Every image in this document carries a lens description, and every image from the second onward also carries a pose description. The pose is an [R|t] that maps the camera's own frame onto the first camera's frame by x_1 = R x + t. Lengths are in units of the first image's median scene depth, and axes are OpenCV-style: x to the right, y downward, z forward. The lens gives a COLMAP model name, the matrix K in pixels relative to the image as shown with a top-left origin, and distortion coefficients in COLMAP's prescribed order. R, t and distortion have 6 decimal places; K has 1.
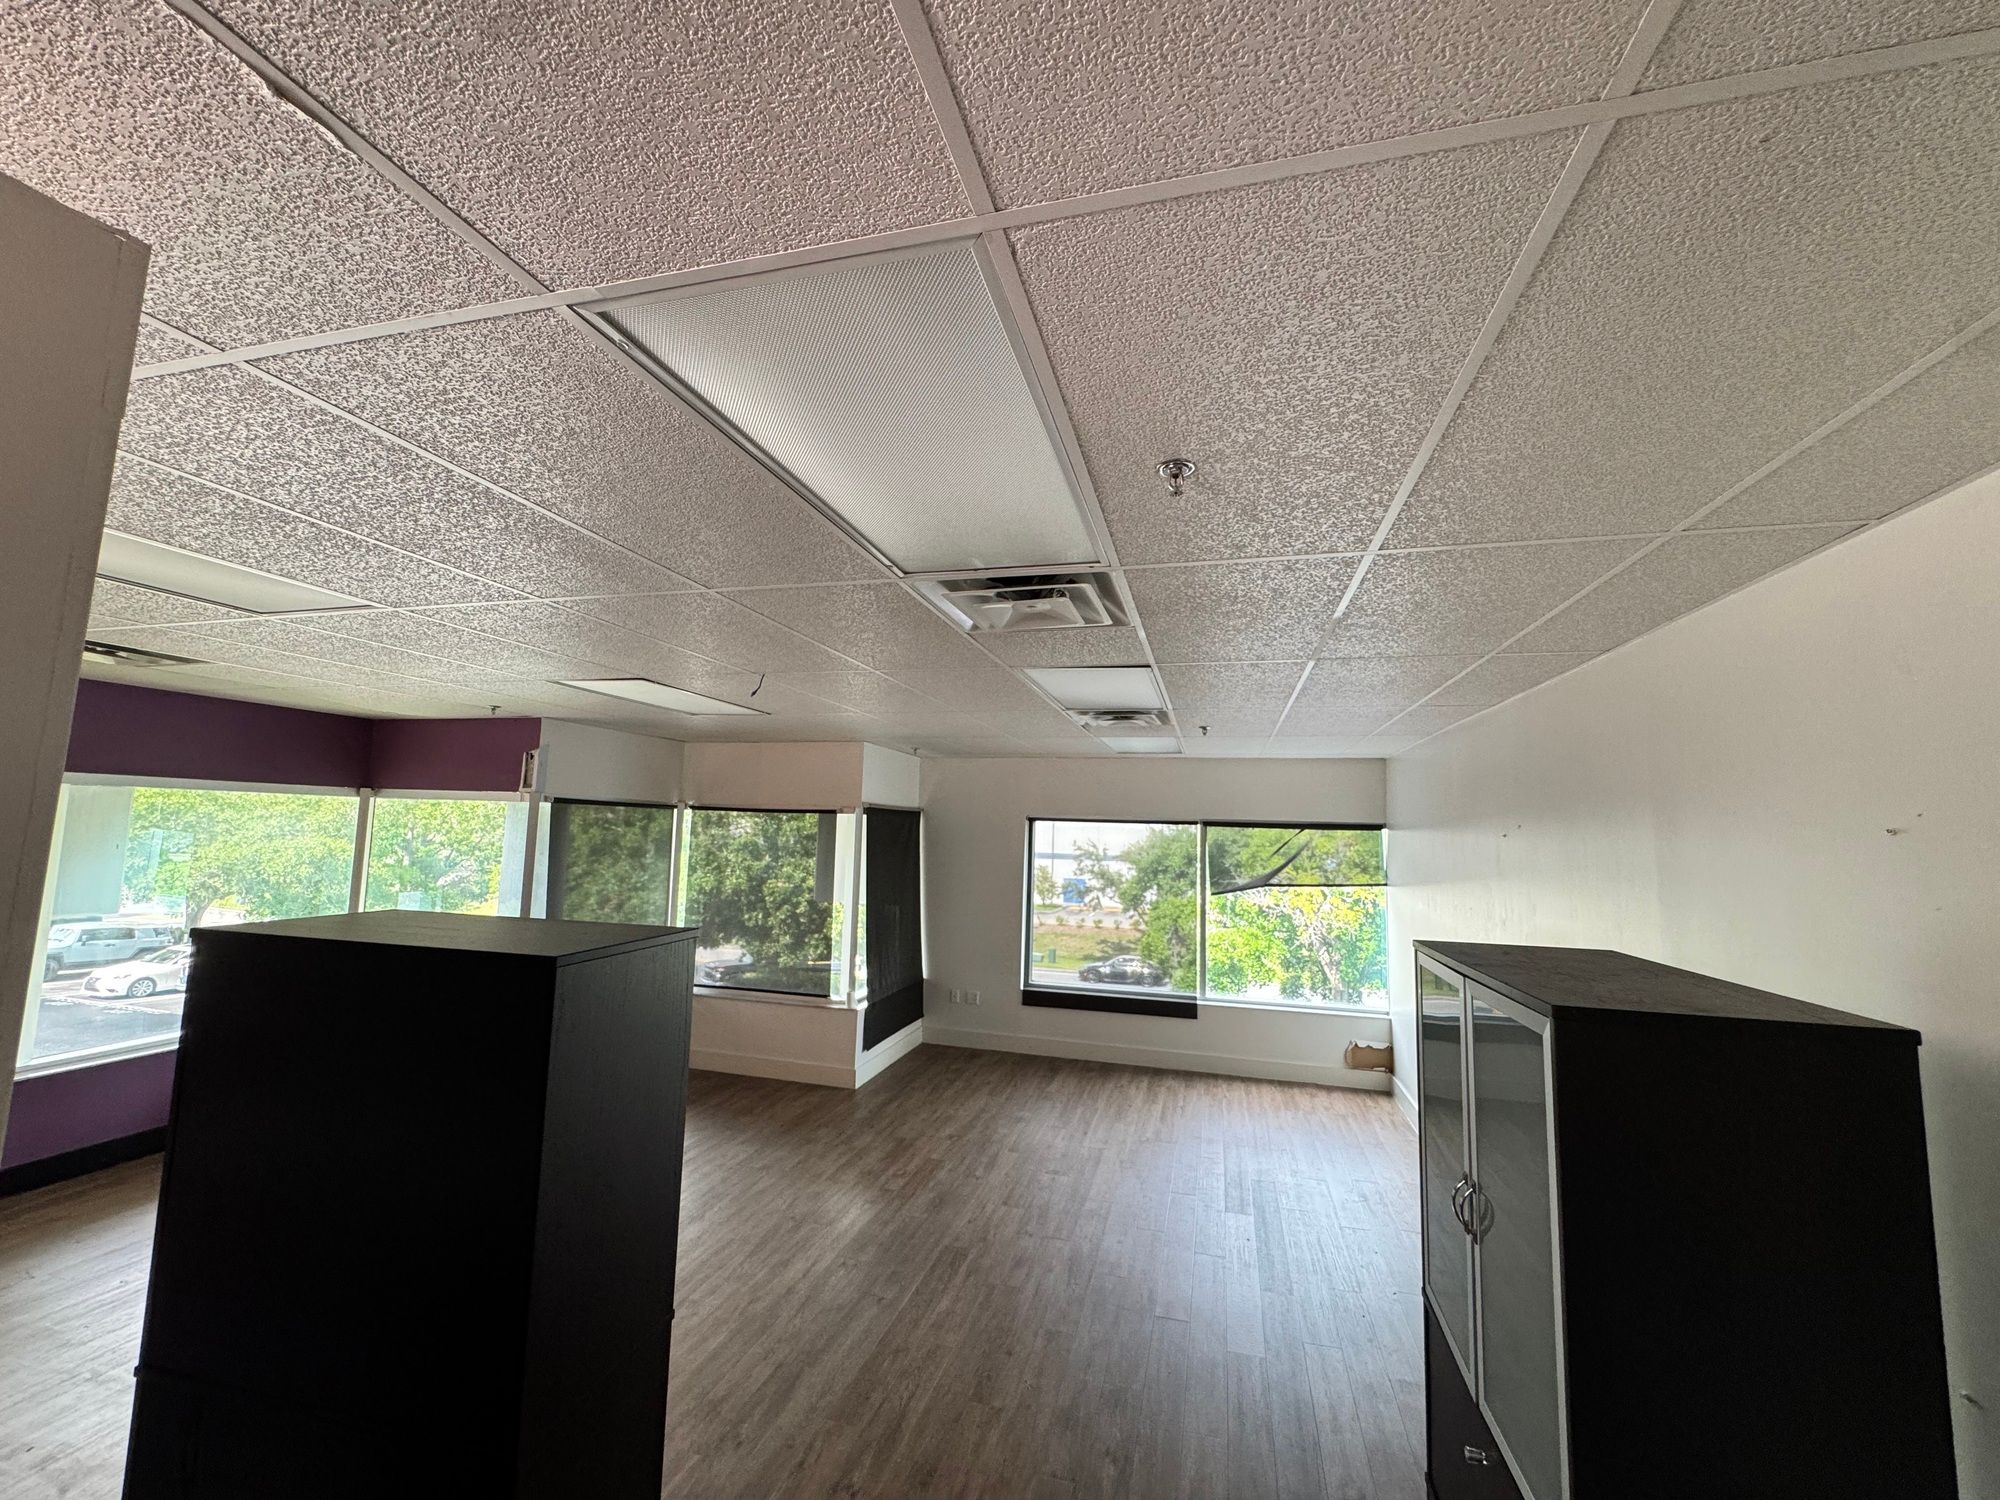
lens RADIAL K [[800.0, 0, 998.1], [0, 800.0, 751.7], [0, 0, 1]] dist [-0.005367, 0.000599]
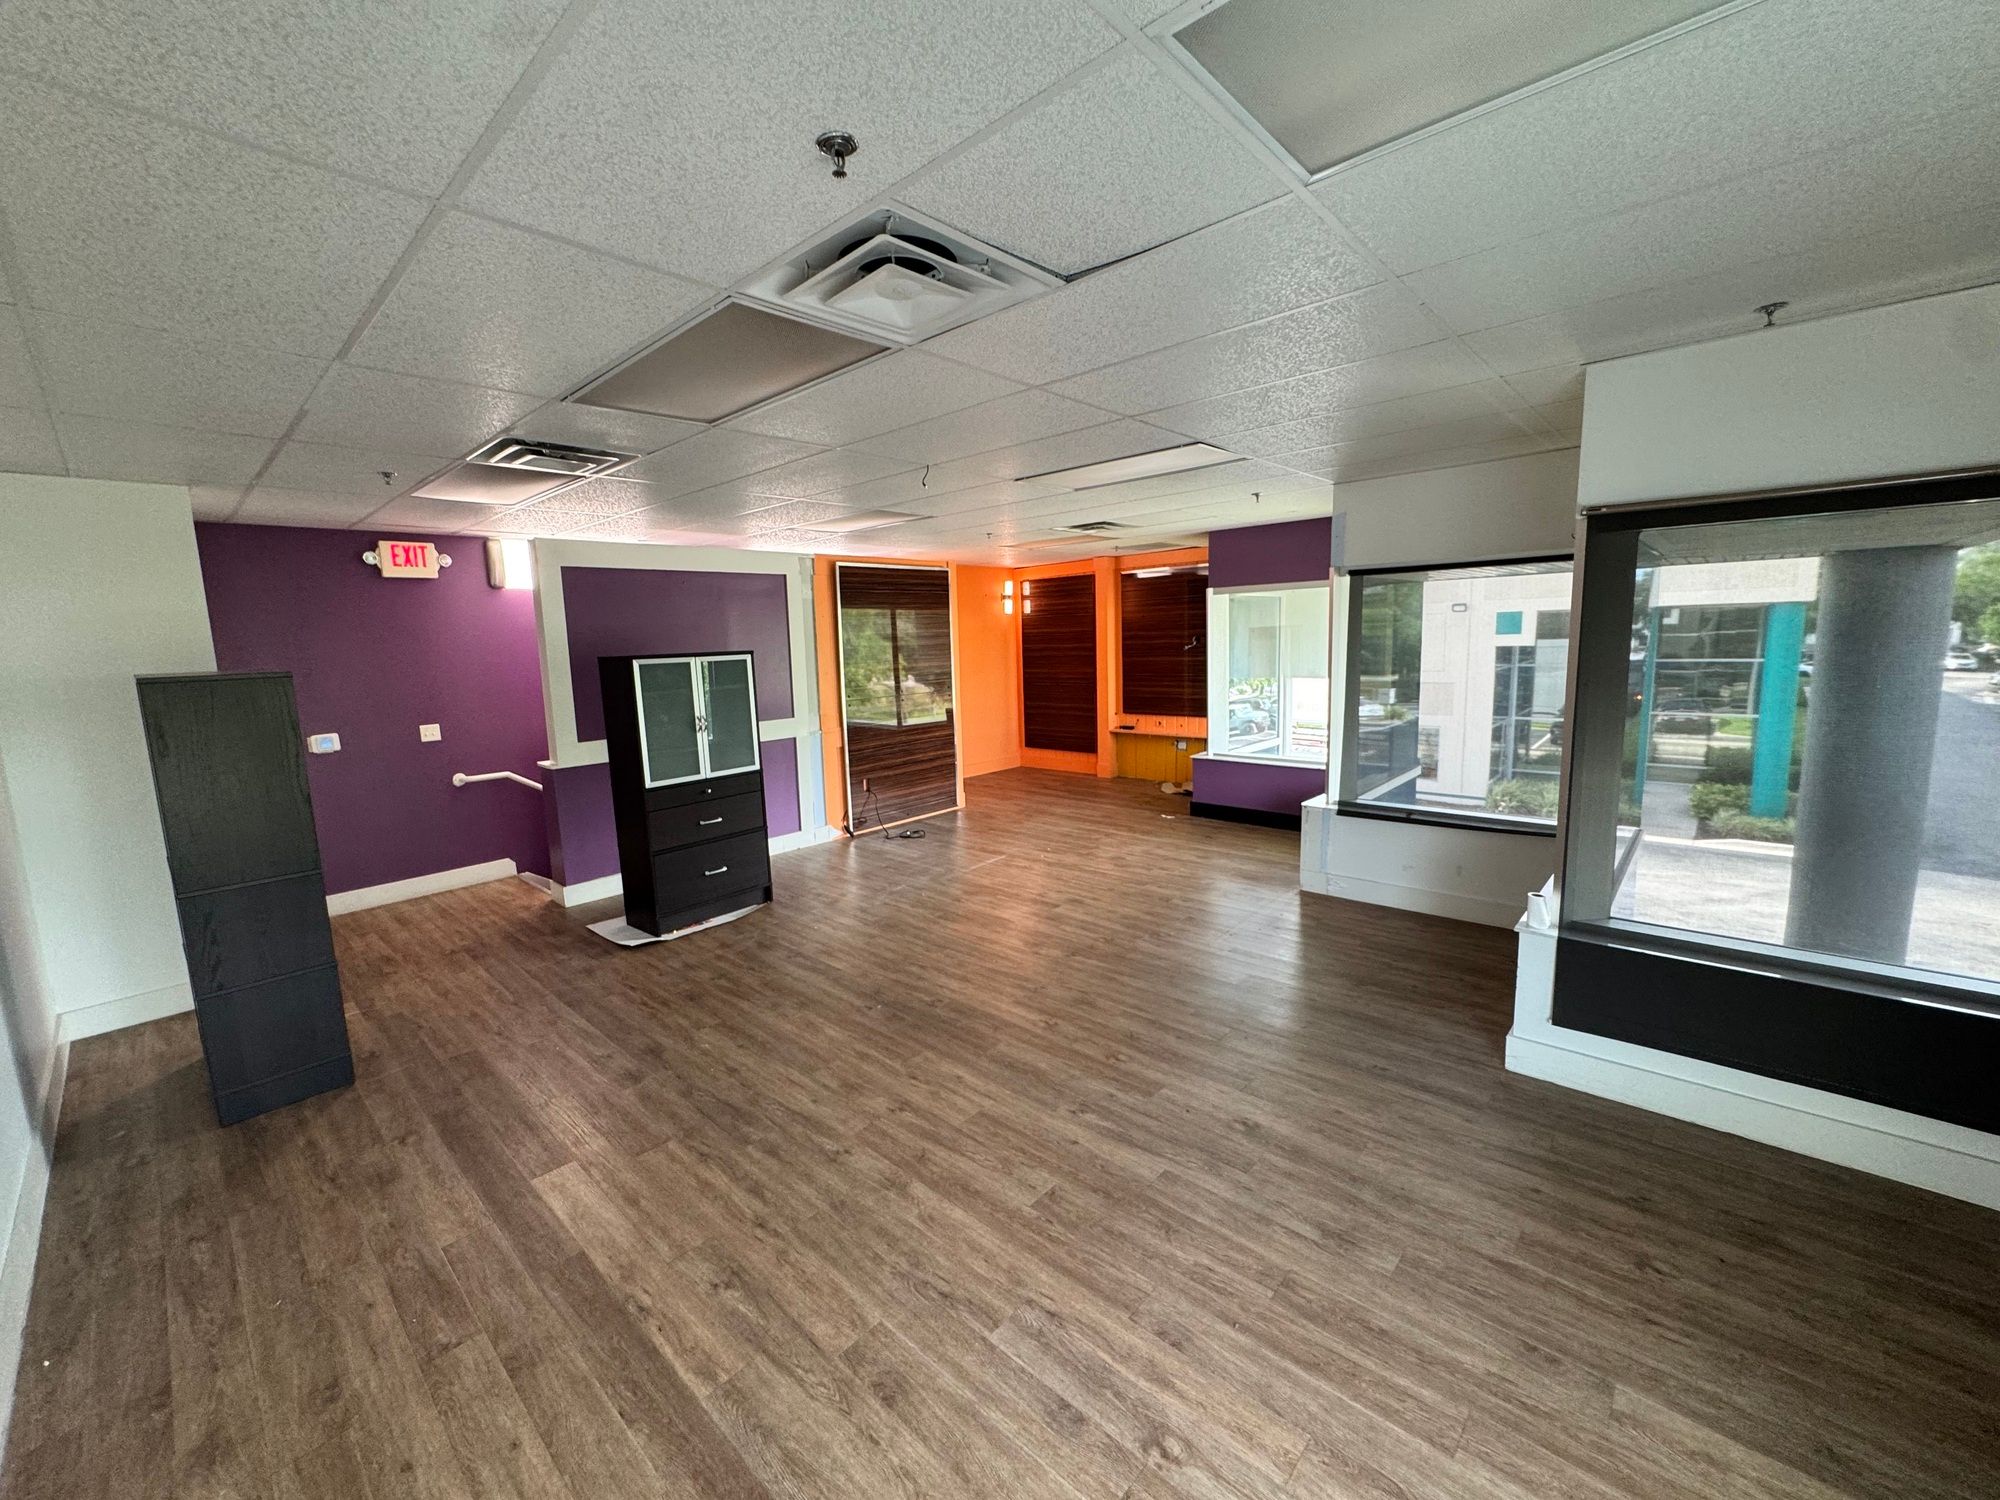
lens RADIAL K [[800.0, 0, 995.5], [0, 800.0, 749.6], [0, 0, 1]] dist [-0.005367, 0.000599]
pose [[-0.468058, 0.118372, -0.875734, 0.526055], [0.117007, 0.990564, 0.071356, 0.170440], [0.875918, -0.069068, -0.477491, 1.219702]]
